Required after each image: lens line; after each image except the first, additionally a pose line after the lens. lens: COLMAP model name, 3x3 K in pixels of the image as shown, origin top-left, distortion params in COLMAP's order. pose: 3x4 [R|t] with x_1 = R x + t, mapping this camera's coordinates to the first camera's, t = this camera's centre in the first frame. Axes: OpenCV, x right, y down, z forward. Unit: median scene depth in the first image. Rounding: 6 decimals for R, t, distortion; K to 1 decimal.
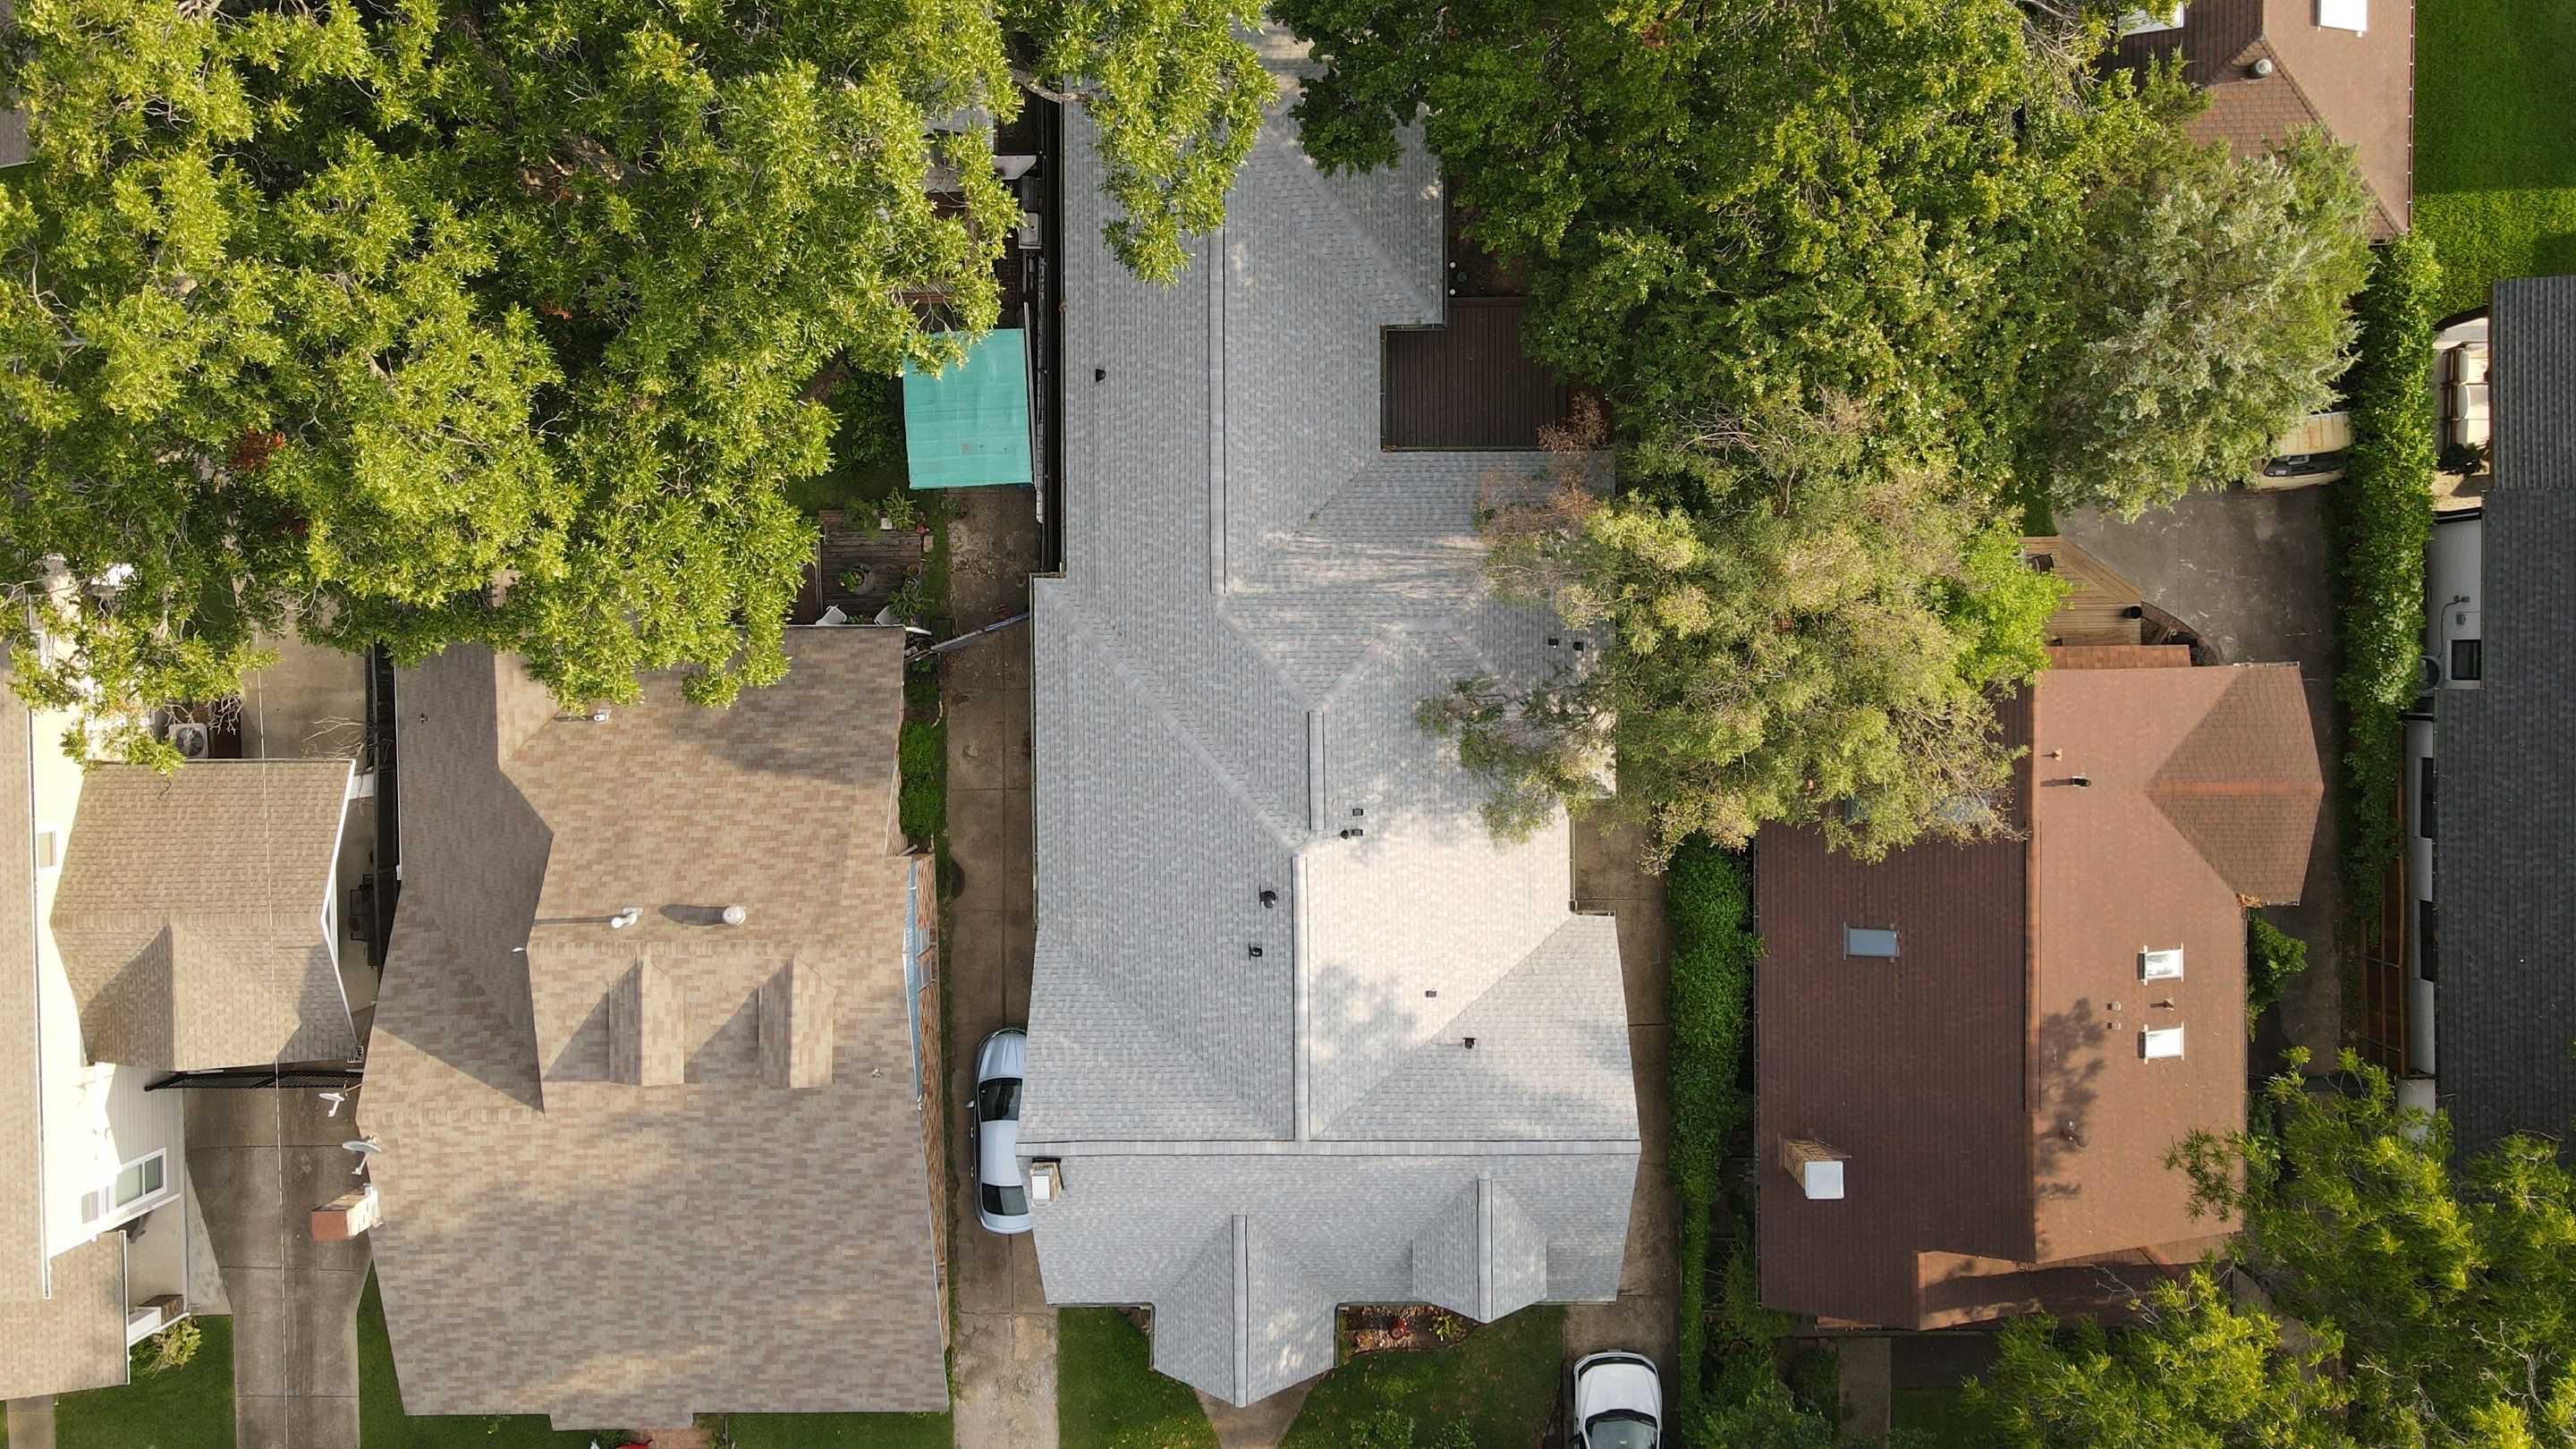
lens RADIAL K [[1858.5, 0, 1288.0], [0, 1858.5, 724.5], [0, 0, 1]] dist [0.022515, 0.005108]
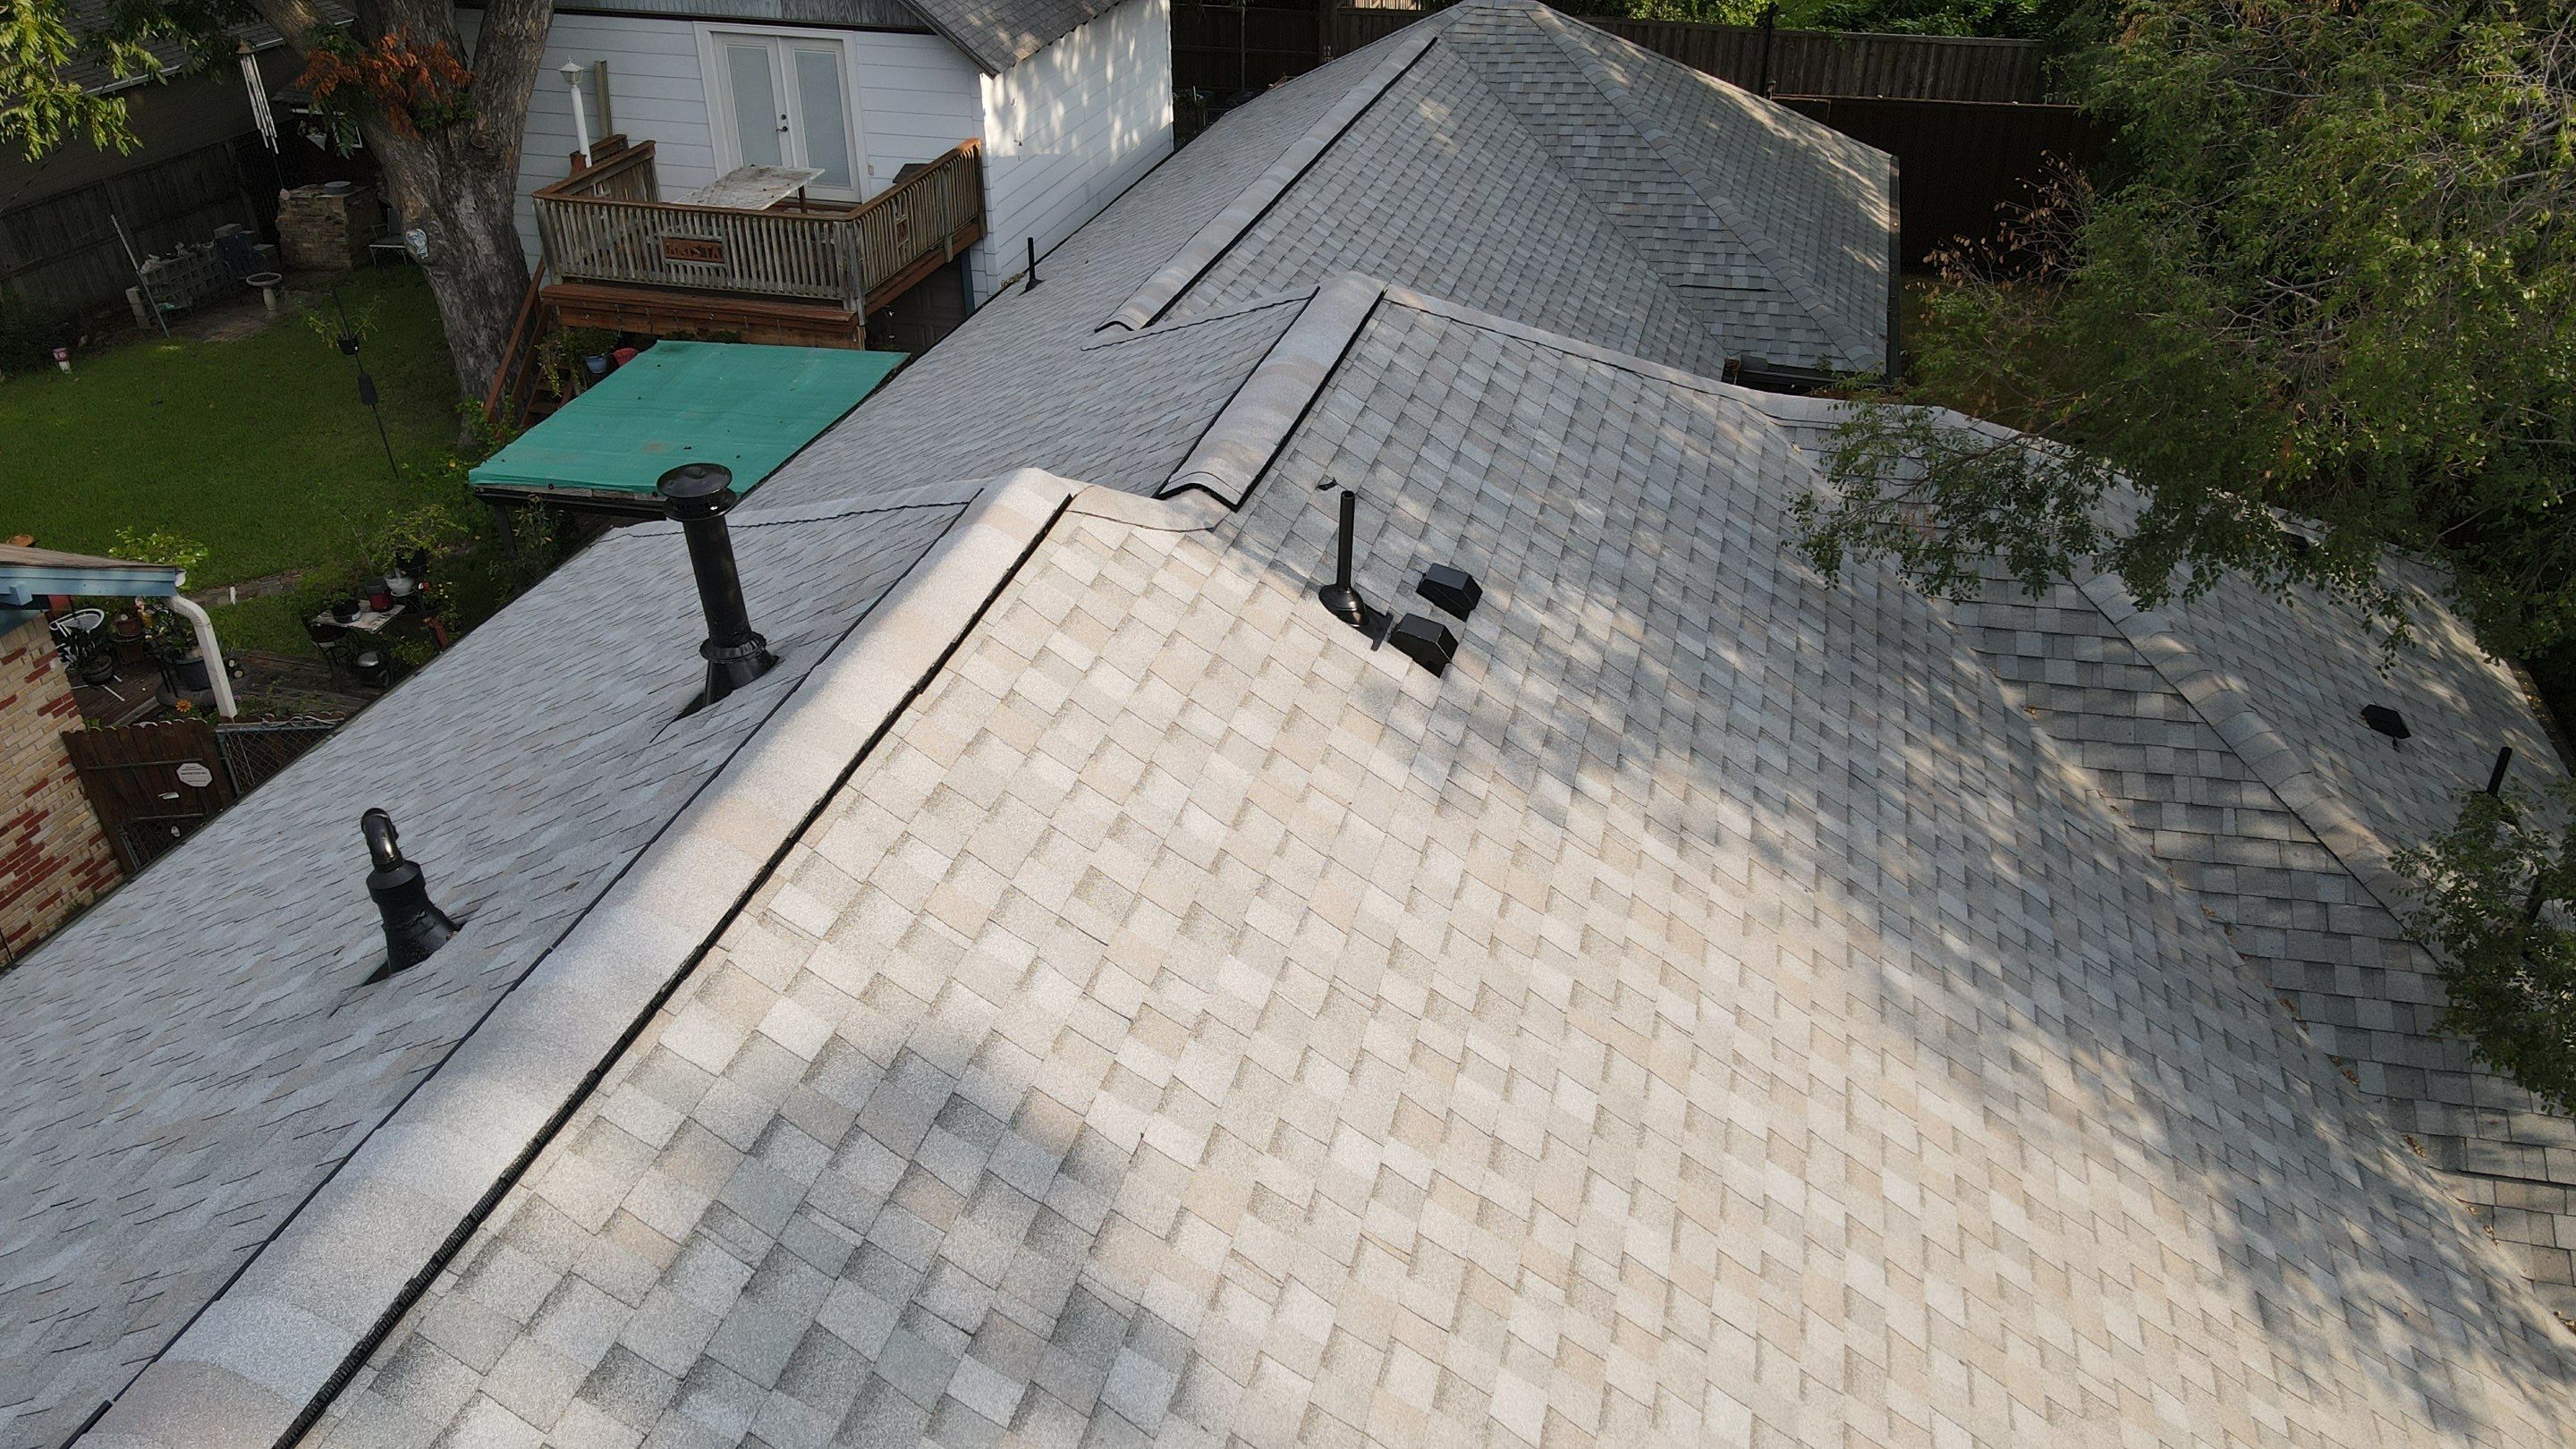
lens RADIAL K [[1858.5, 0, 1288.0], [0, 1858.5, 724.5], [0, 0, 1]] dist [0.022515, 0.005108]
pose [[0.962507, 0.157053, -0.221168, 0.060104], [-0.270087, 0.479171, -0.835134, 0.192085], [-0.025183, 0.863556, 0.503623, 0.875634]]
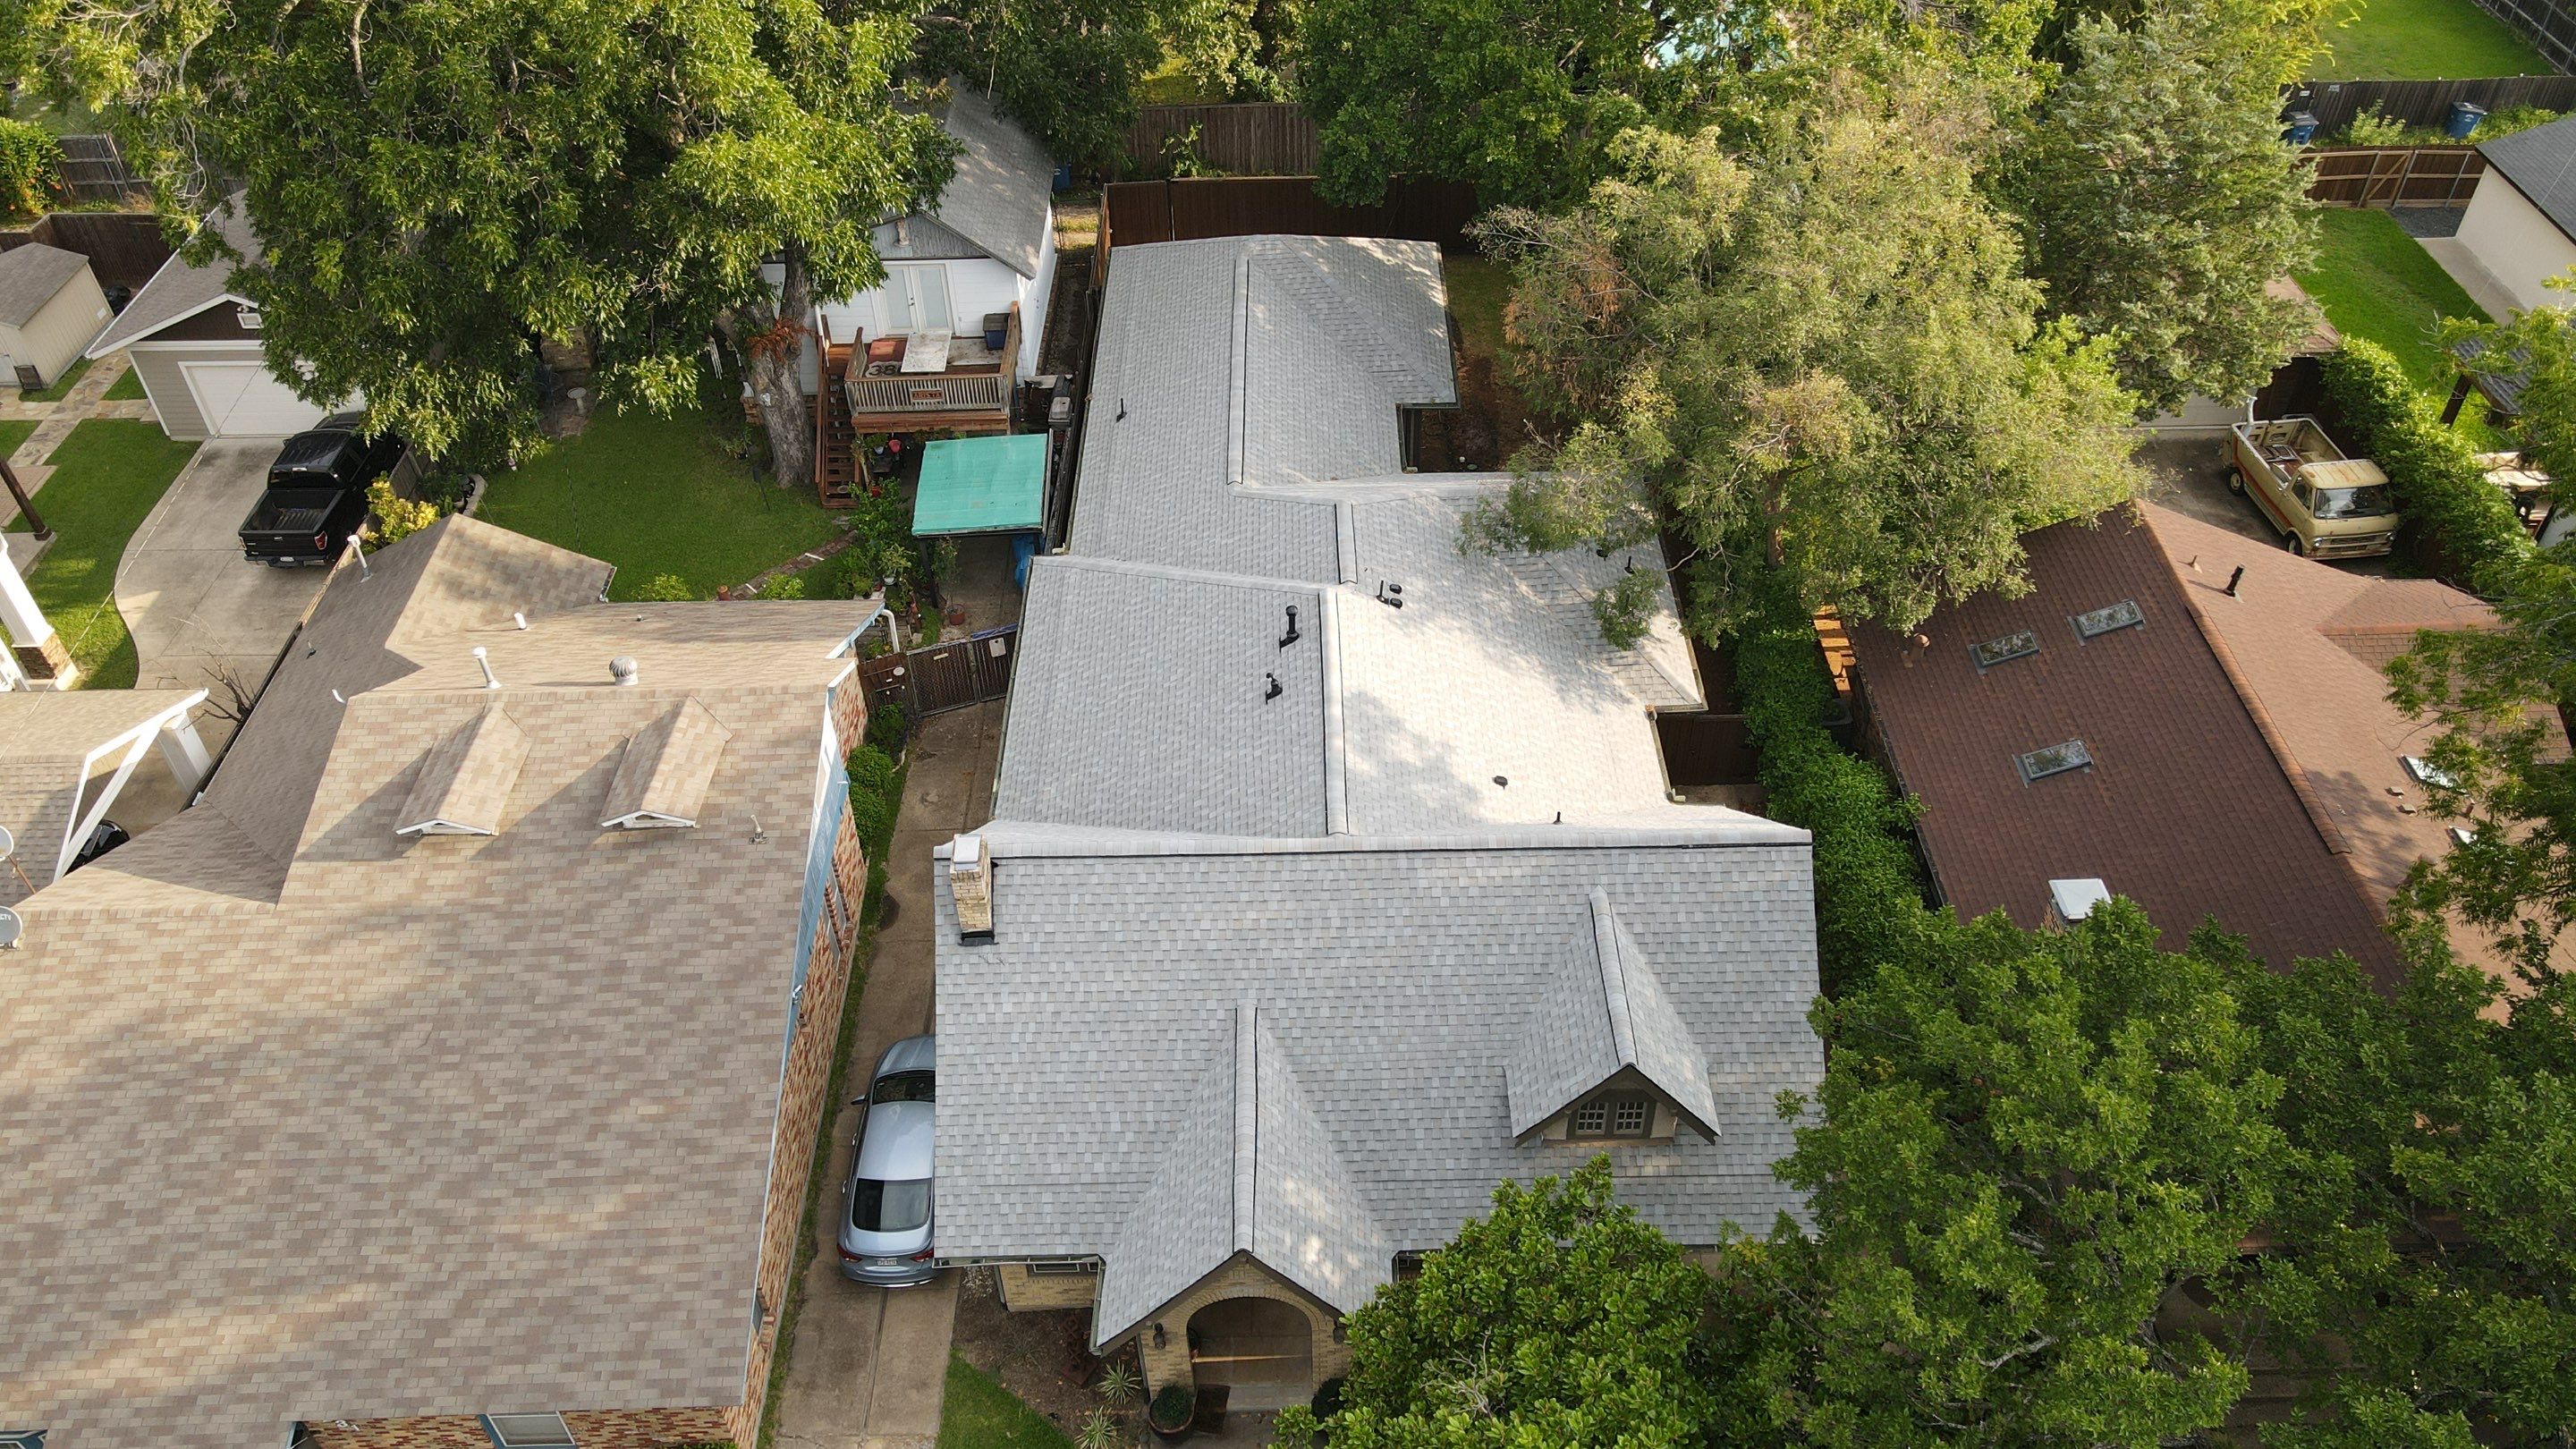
lens RADIAL K [[1858.5, 0, 1288.0], [0, 1858.5, 724.5], [0, 0, 1]] dist [0.022515, 0.005108]
pose [[0.999973, 0.005420, 0.004962, -0.014595], [0.000231, 0.651742, -0.758440, 0.693495], [-0.007345, 0.758421, 0.651724, 0.468375]]
